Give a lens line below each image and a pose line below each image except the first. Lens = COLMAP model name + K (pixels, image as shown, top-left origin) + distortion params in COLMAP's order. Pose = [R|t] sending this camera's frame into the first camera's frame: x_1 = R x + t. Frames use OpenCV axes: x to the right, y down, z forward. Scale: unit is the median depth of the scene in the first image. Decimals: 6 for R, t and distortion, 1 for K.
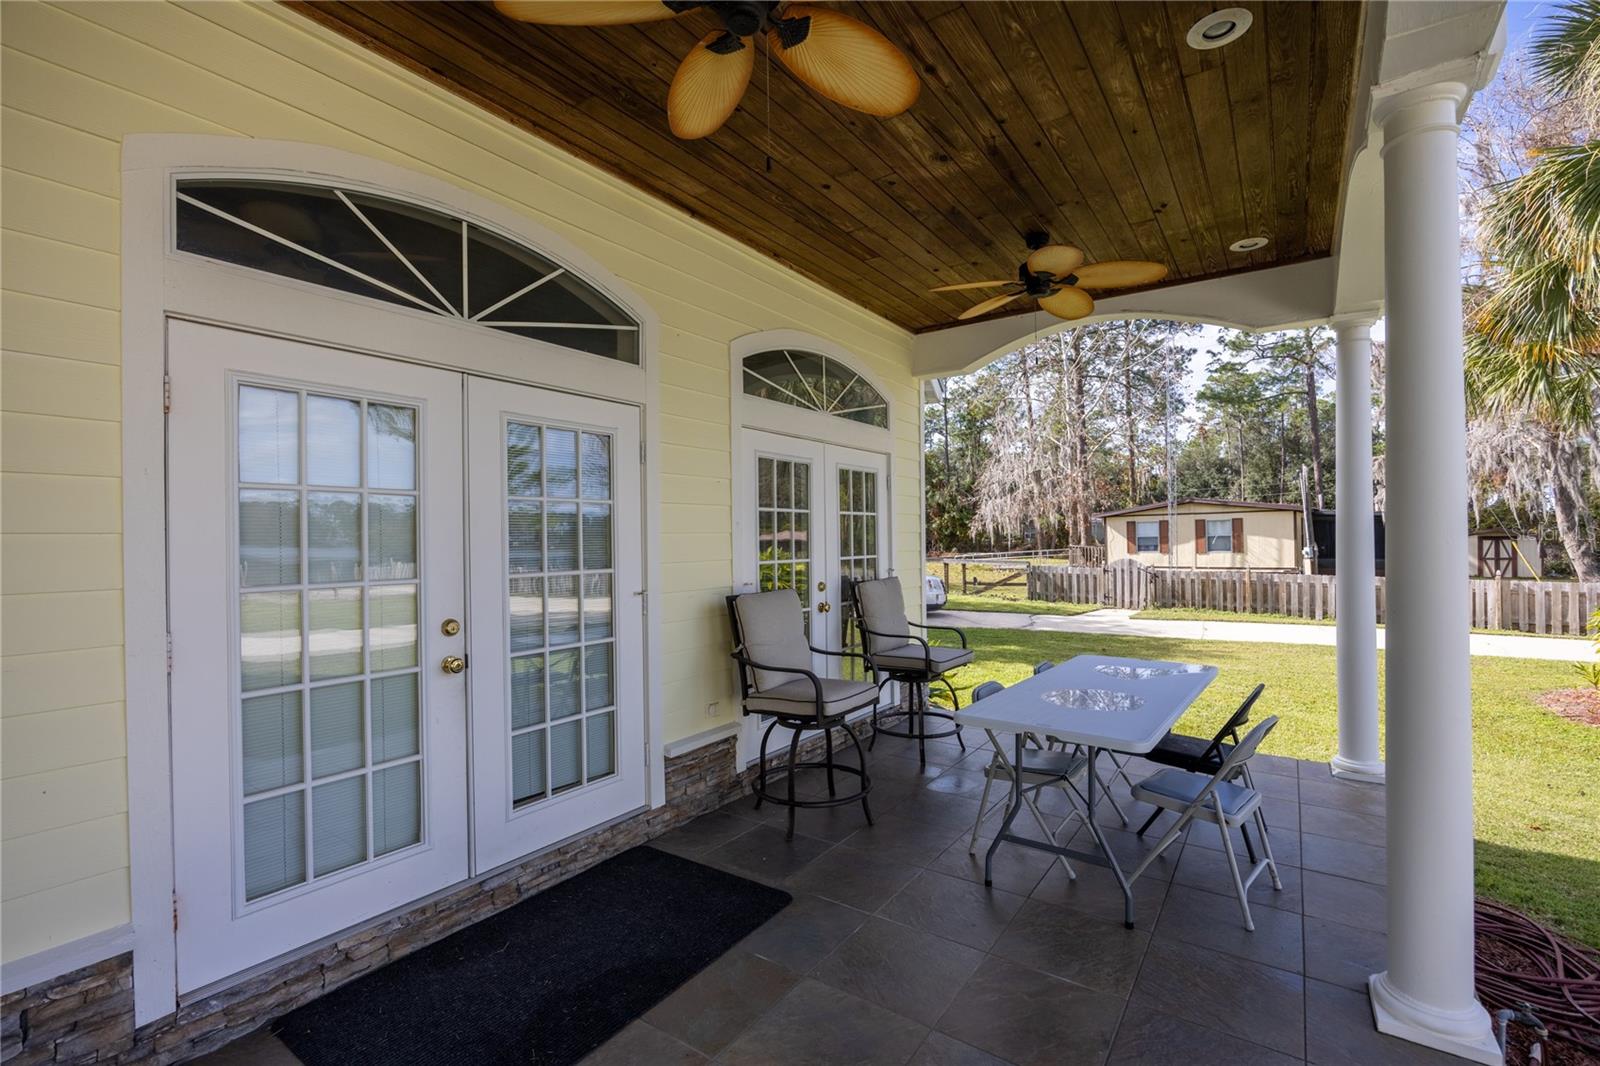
lens RADIAL K [[695.3, 0, 805.0], [0, 695.3, 534.9], [0, 0, 1]] dist [-0.018070, 0.000252]
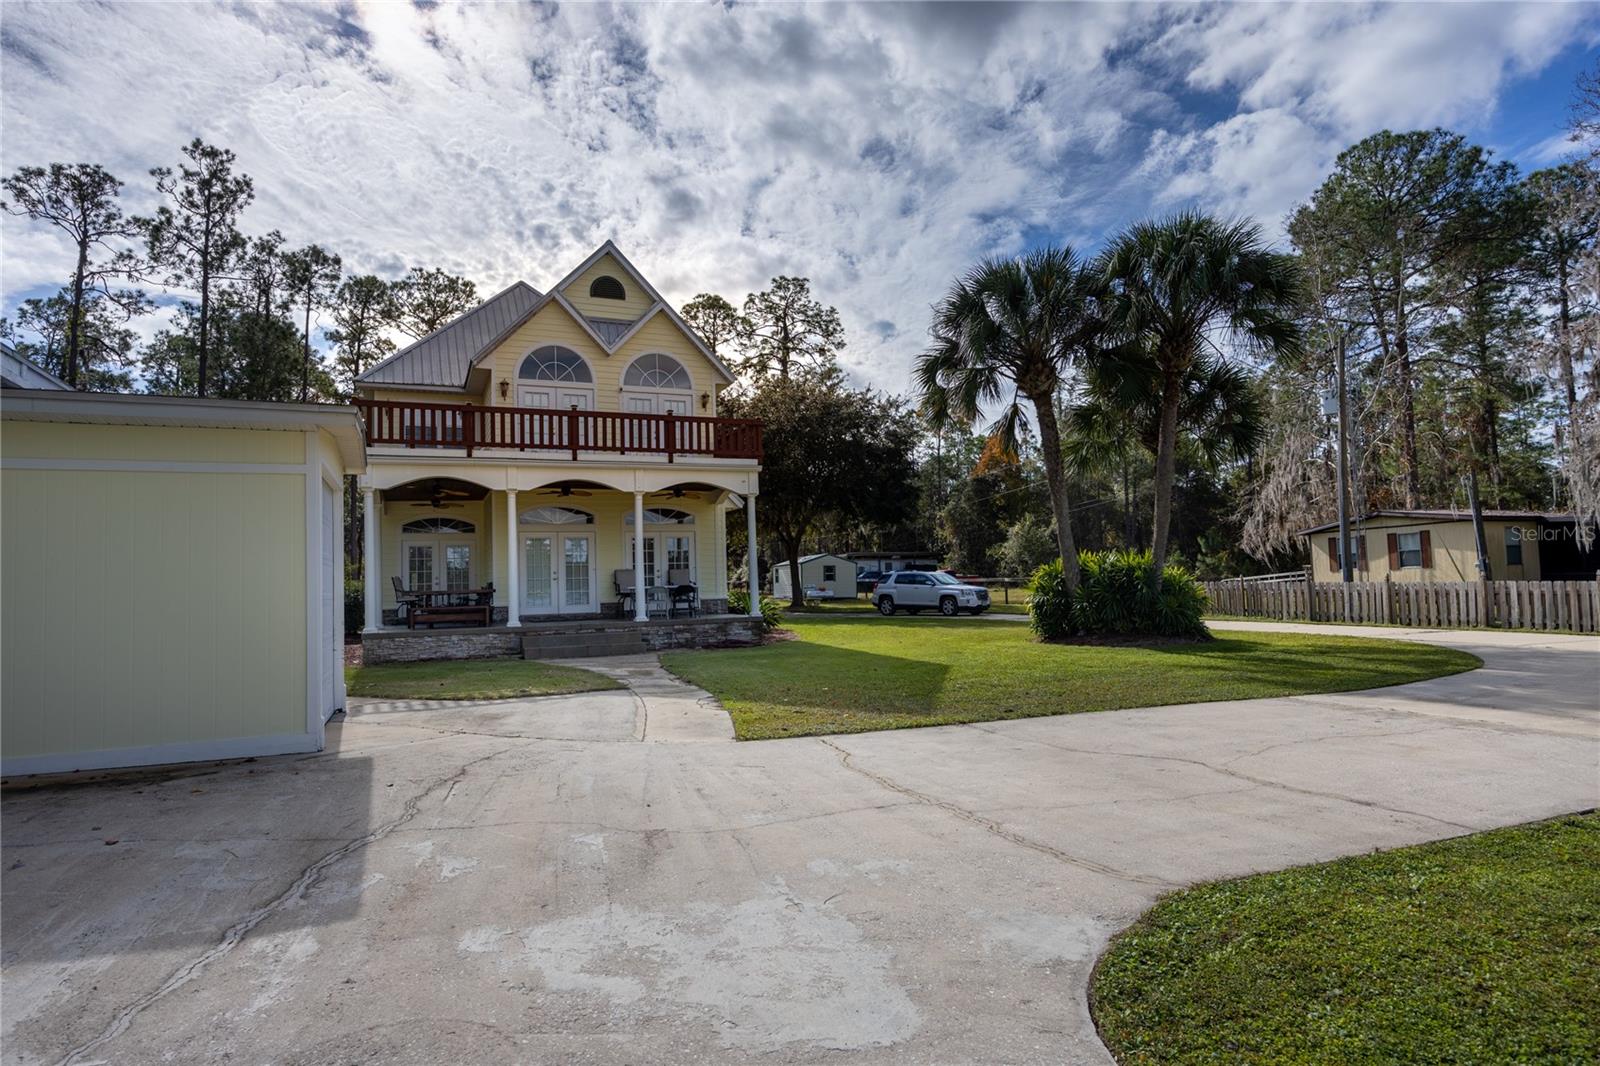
lens RADIAL K [[896.0, 0, 823.5], [0, 896.0, 540.5], [0, 0, 1]] dist [-0.033201, 0.000351]
pose [[0.873750, -0.035571, -0.485072, 0.827519], [0.020087, 0.999110, -0.037085, 0.028493], [0.485960, 0.022659, 0.873687, -0.730688]]
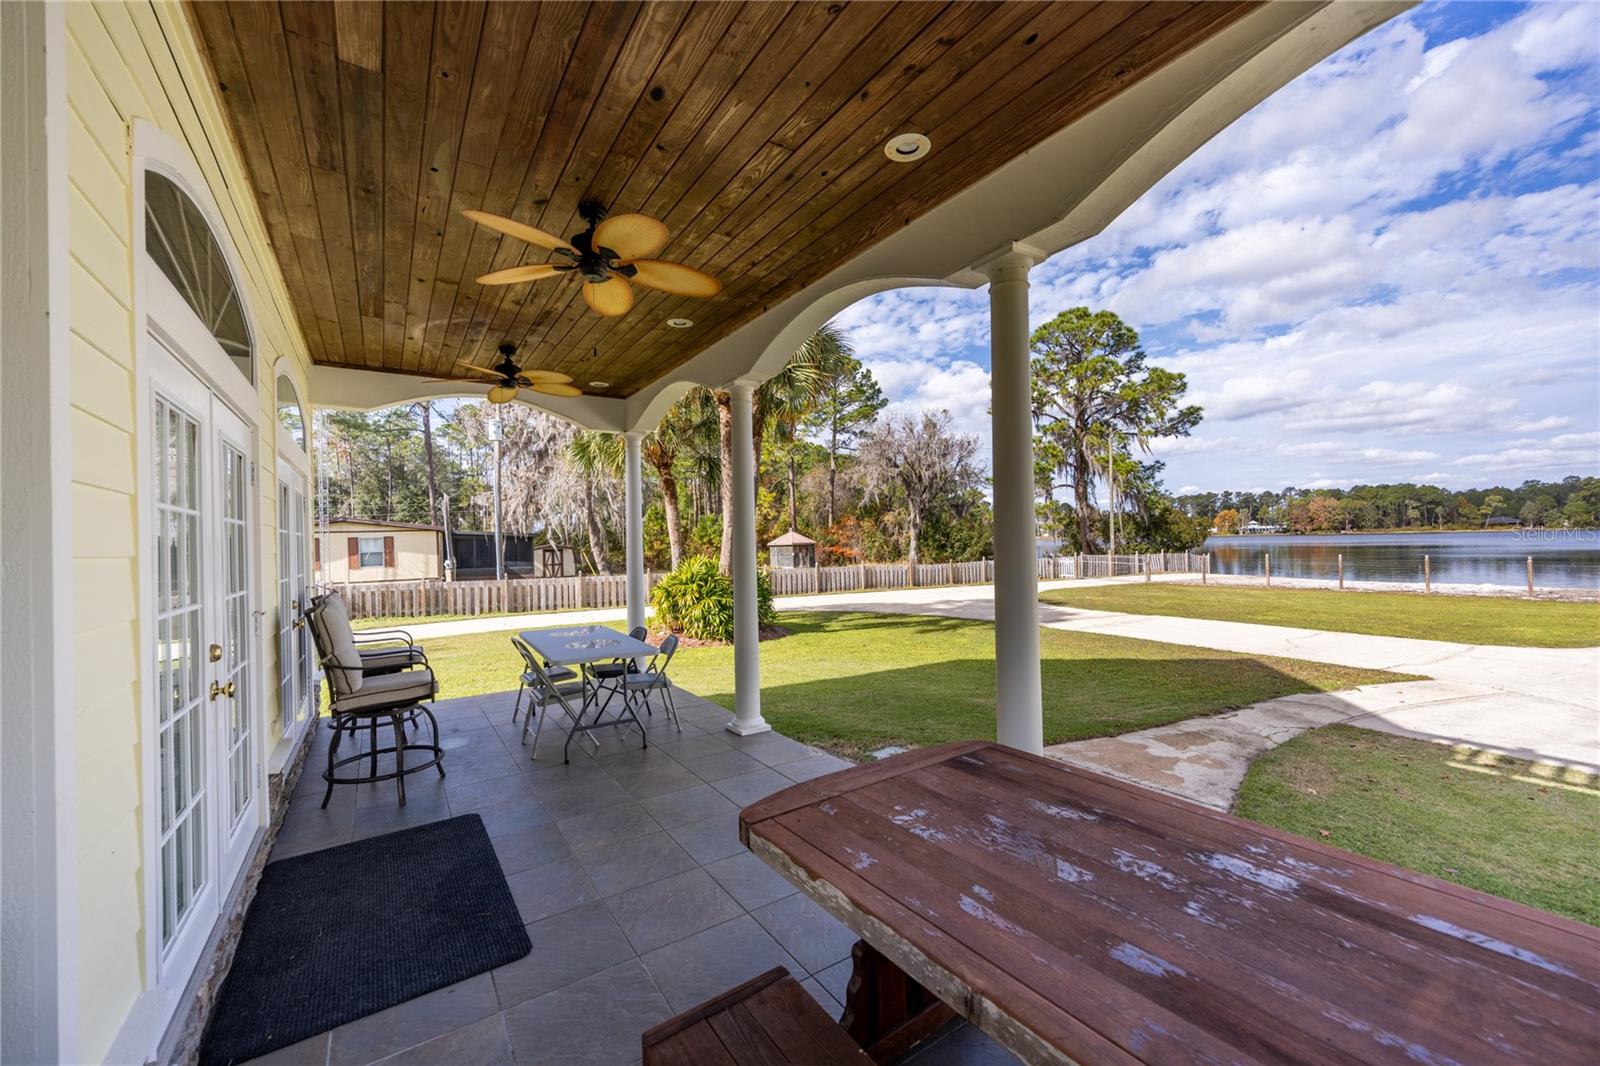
lens RADIAL K [[613.4, 0, 810.8], [0, 613.4, 538.9], [0, 0, 1]] dist [-0.001112, -0.000084]
pose [[0.355737, 0.003223, 0.934581, -0.114611], [0.015241, 0.999841, -0.009250, -0.000969], [-0.934462, 0.017535, 0.355631, -0.009557]]
